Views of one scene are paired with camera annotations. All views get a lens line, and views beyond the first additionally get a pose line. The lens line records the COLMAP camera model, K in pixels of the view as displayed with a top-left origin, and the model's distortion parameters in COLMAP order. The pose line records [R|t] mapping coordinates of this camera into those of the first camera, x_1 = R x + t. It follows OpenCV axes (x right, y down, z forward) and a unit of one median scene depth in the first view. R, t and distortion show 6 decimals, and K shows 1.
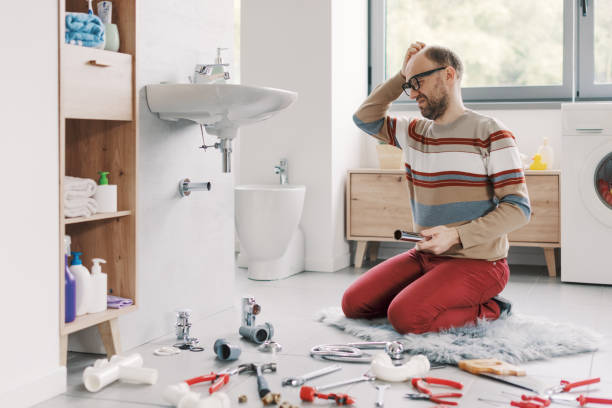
lens RADIAL K [[891.0, 0, 304.4], [0, 891.0, 149.9], [0, 0, 1]] dist [-0.003265, 0.007675]
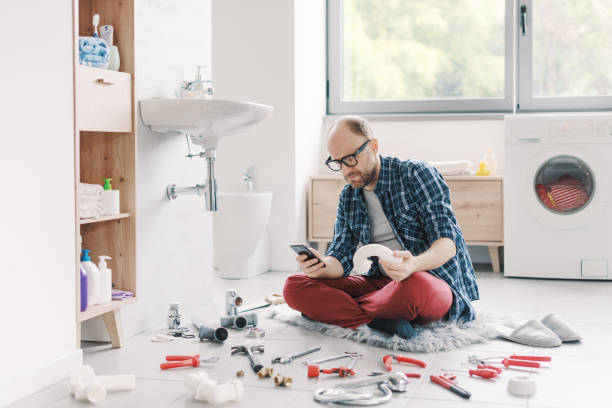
lens RADIAL K [[883.3, 0, 306.1], [0, 883.3, 172.5], [0, 0, 1]] dist [-0.007316, -0.001132]
pose [[0.997627, -0.005543, 0.068628, -0.051218], [0.004501, 0.999872, 0.015332, 0.001348], [-0.068705, -0.014987, 0.997524, -0.120978]]
